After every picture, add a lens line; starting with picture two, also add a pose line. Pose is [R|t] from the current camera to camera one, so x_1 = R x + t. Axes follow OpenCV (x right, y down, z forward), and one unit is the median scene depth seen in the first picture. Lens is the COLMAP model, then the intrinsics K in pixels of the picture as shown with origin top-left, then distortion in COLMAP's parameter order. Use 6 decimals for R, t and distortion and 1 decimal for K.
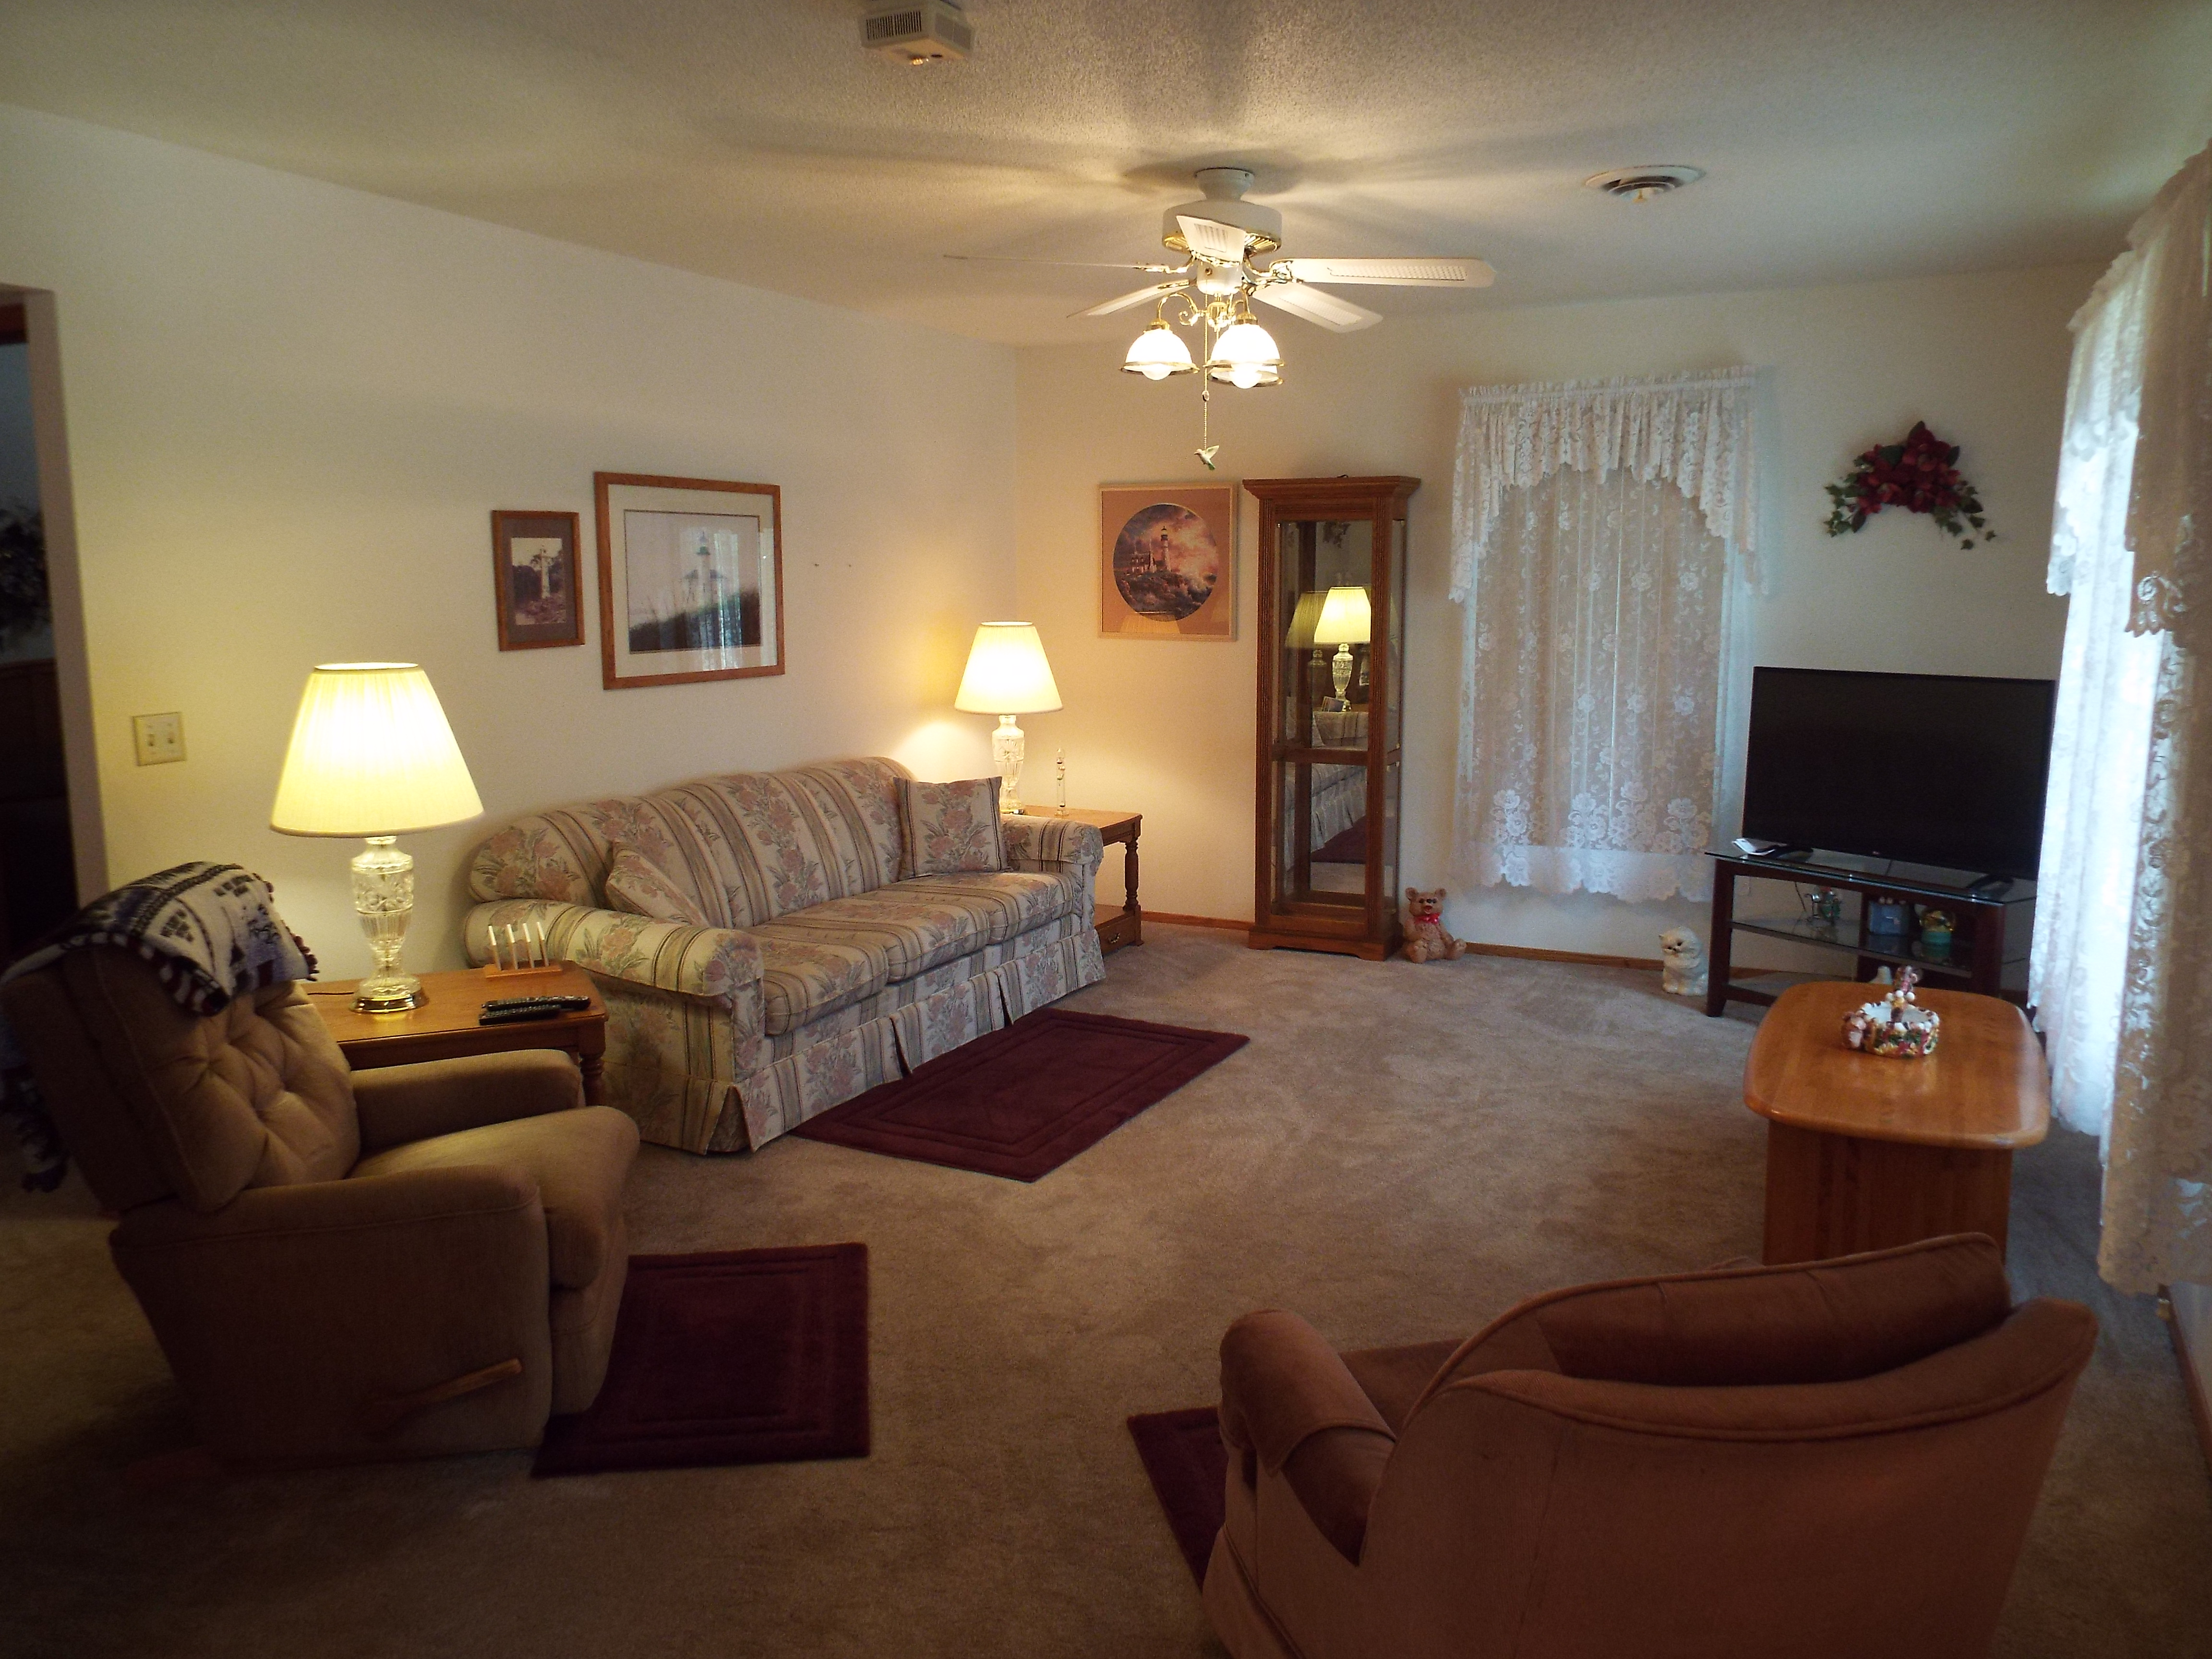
lens RADIAL K [[1564.1, 0, 1107.0], [0, 1564.1, 850.1], [0, 0, 1]] dist [-0.001837, -0.024204]
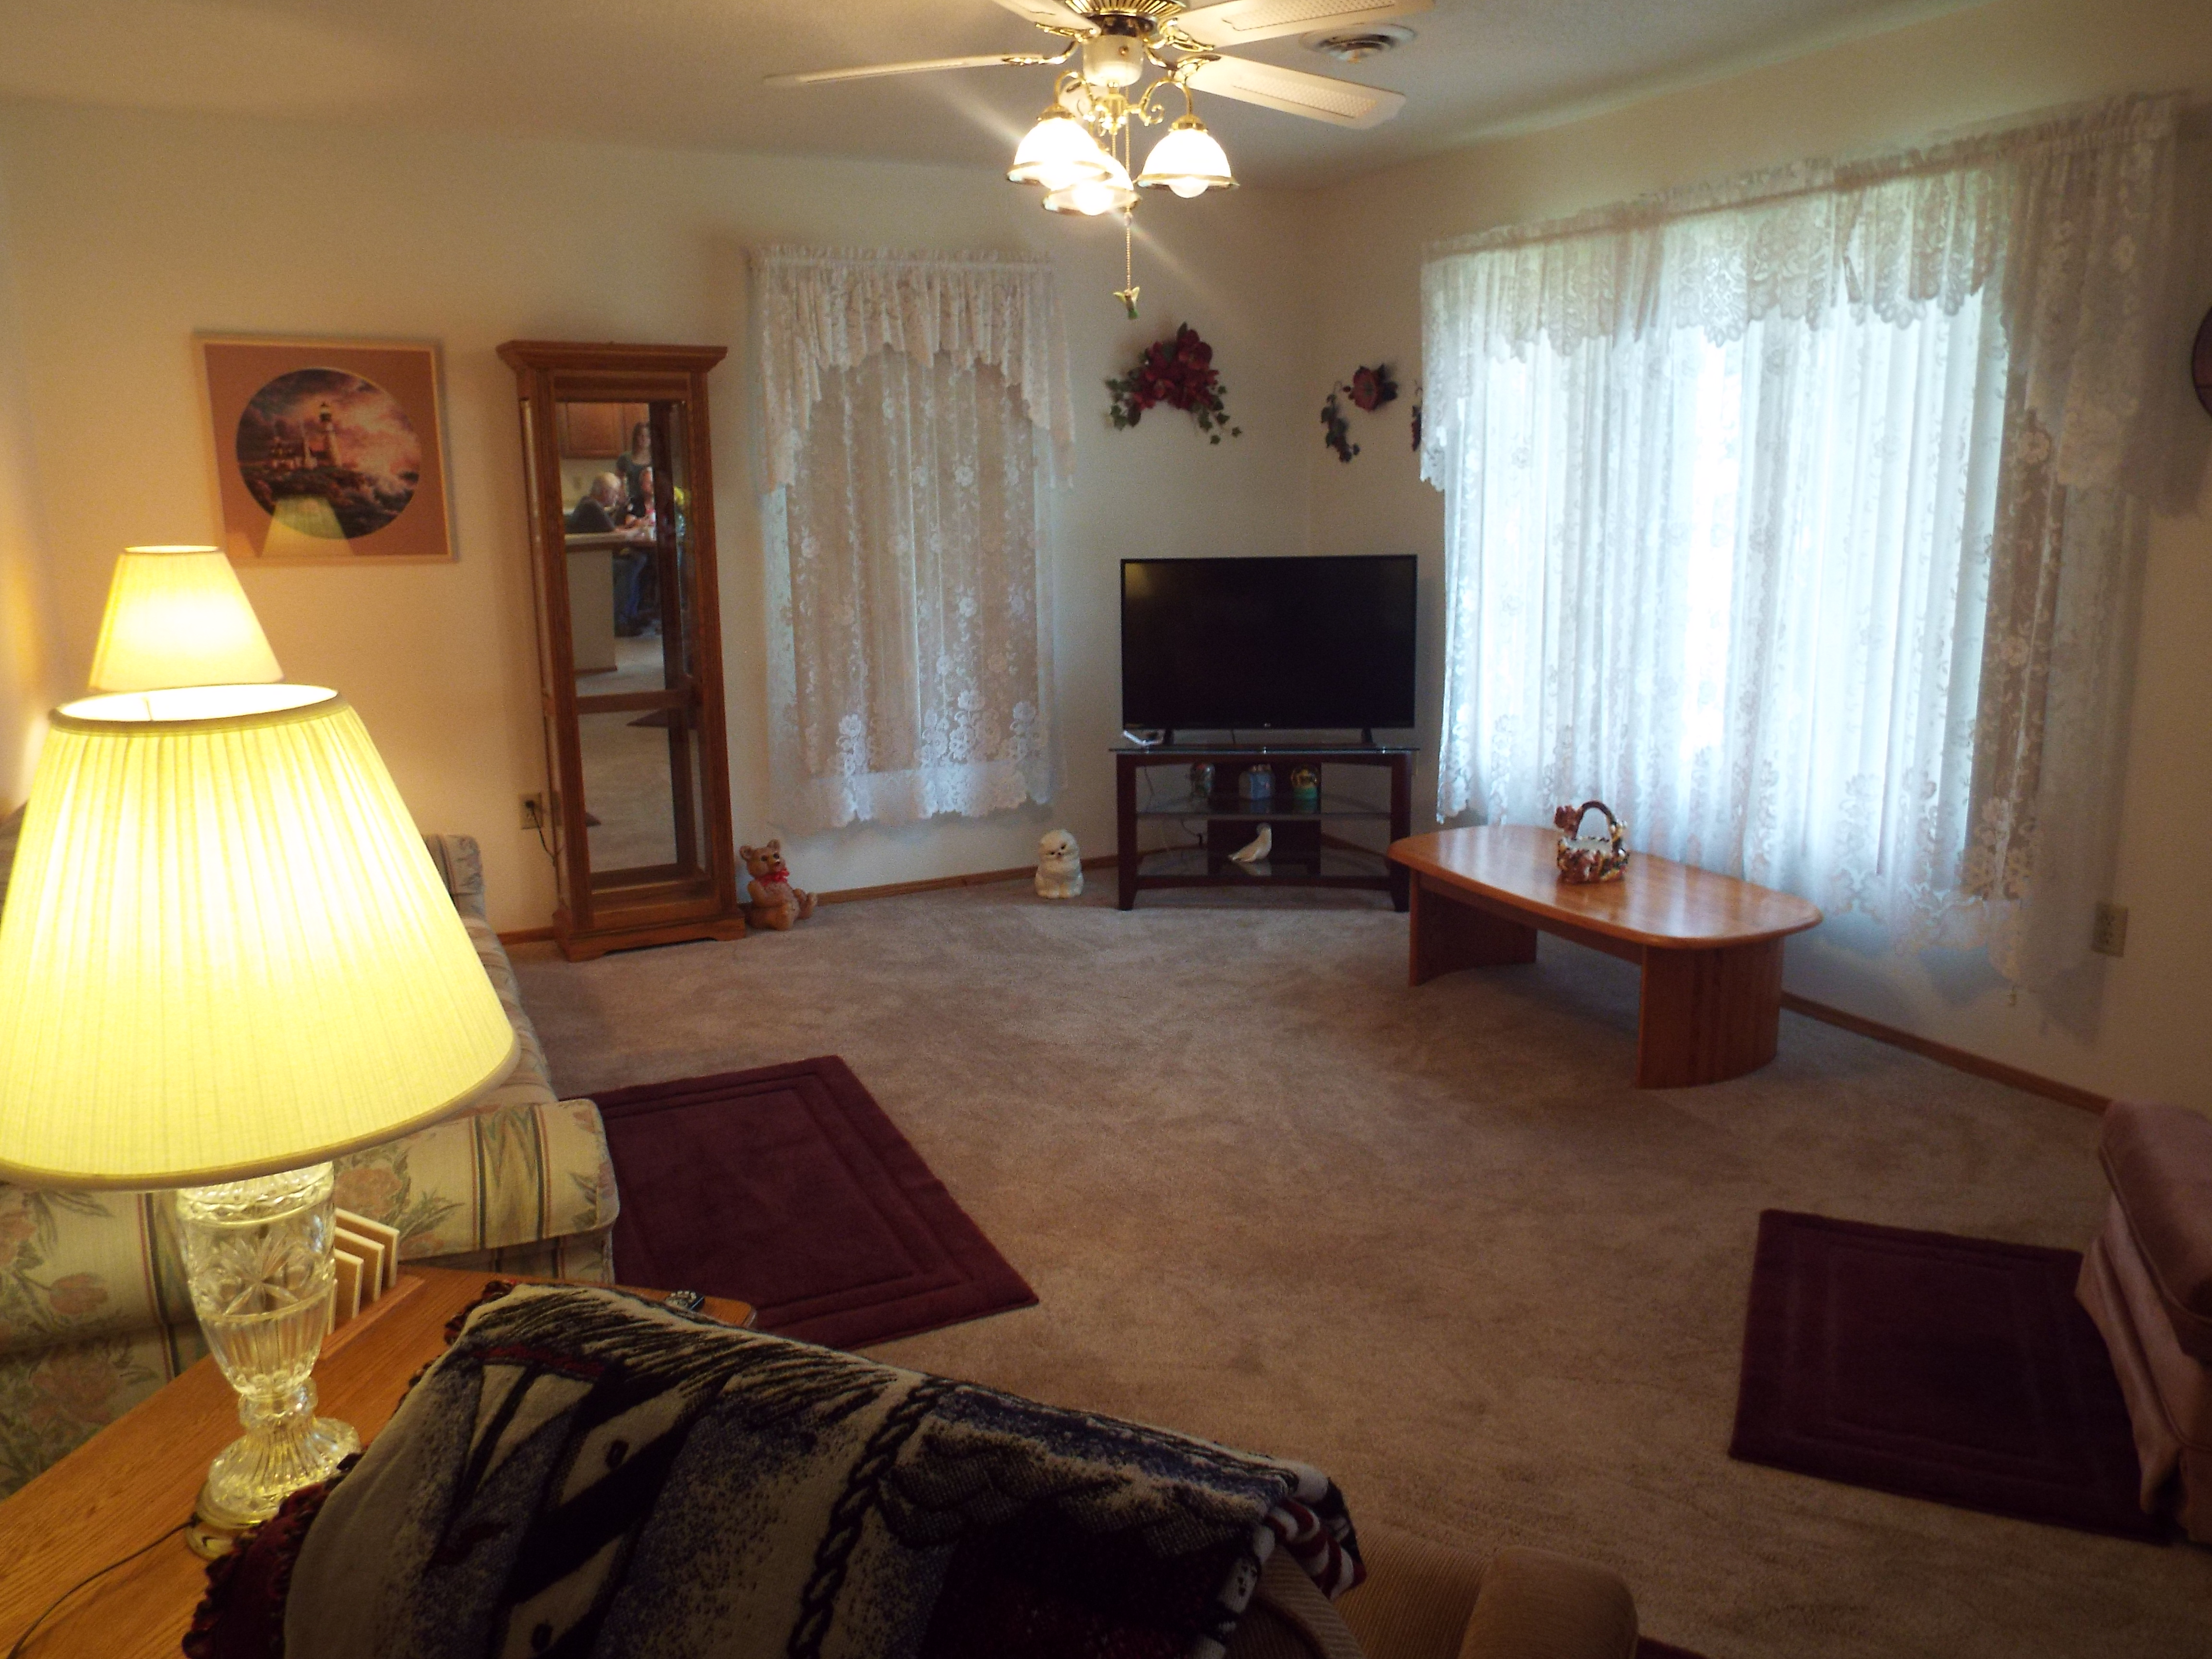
lens RADIAL K [[1564.1, 0, 1093.2], [0, 1564.1, 847.4], [0, 0, 1]] dist [-0.001837, -0.024204]
pose [[0.605889, -0.183004, 0.774214, -0.374091], [0.146724, 0.982193, 0.117341, -0.050730], [-0.781902, 0.042500, 0.621952, 0.359150]]
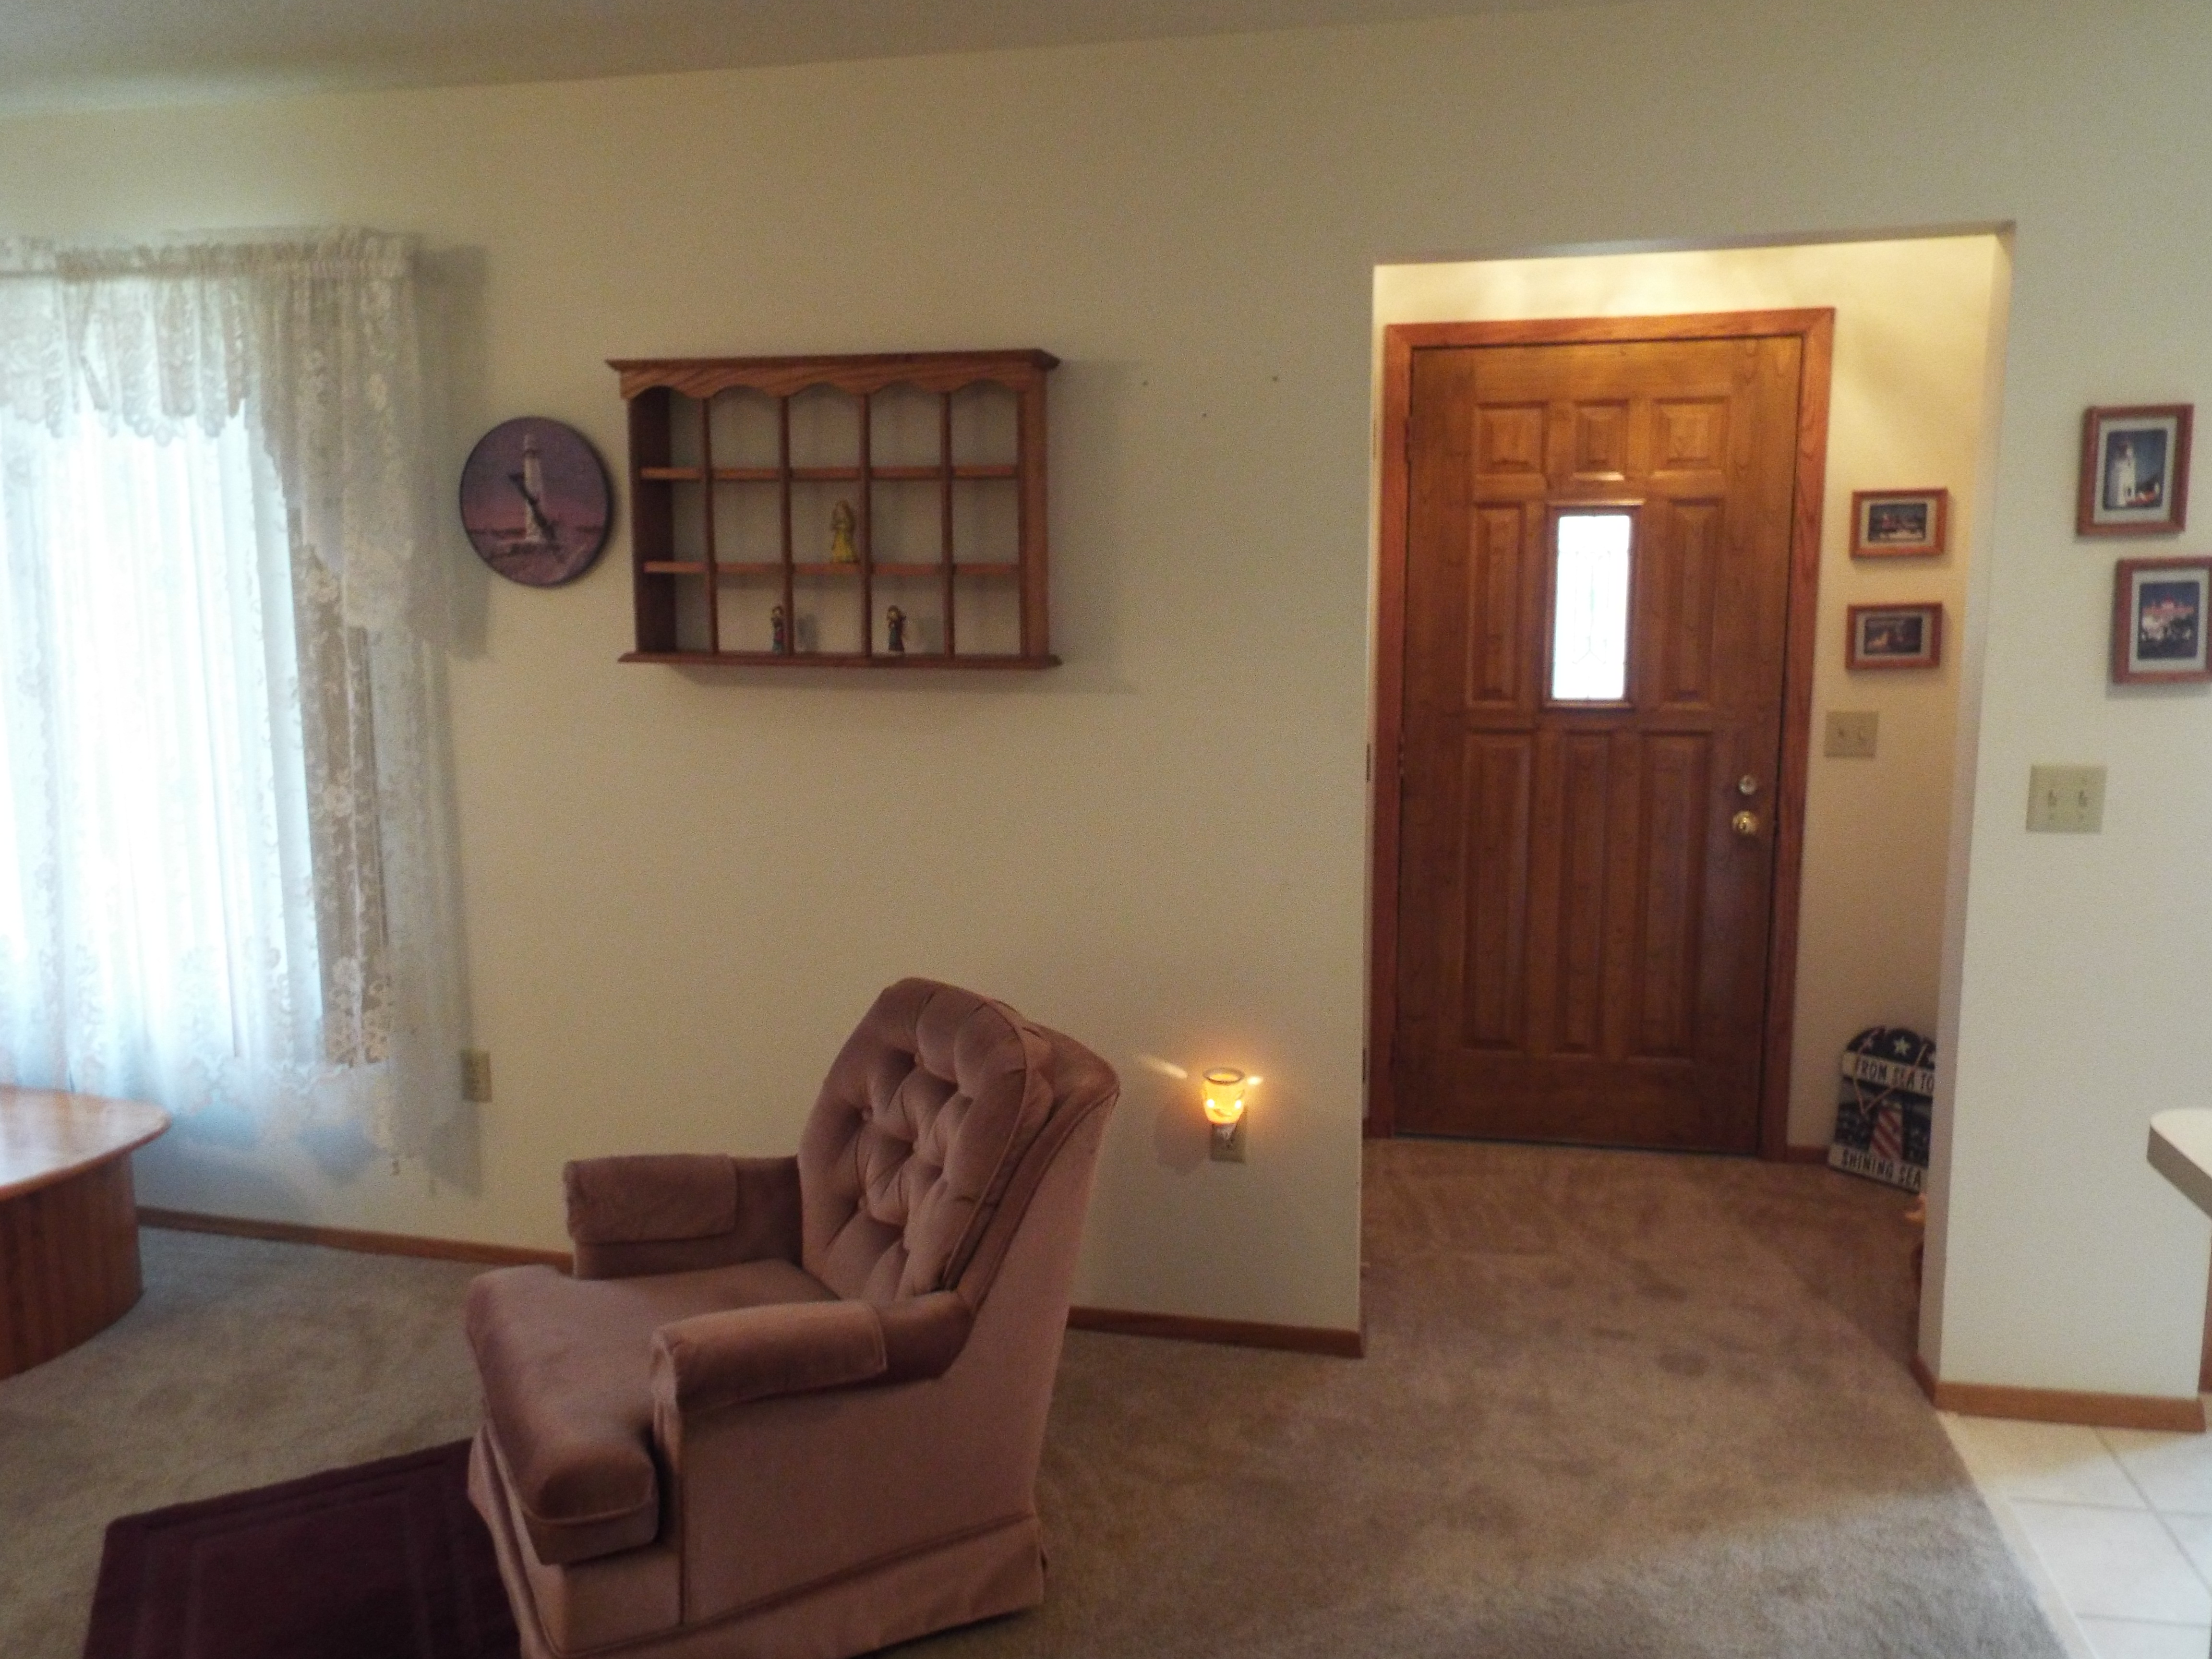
lens RADIAL K [[1564.1, 0, 1110.5], [0, 1564.1, 819.0], [0, 0, 1]] dist [-0.001837, -0.024204]
pose [[-0.266471, -0.125470, 0.955641, -0.299054], [0.140106, 0.975917, 0.167199, -0.050840], [-0.953606, 0.178445, -0.242475, 0.328494]]
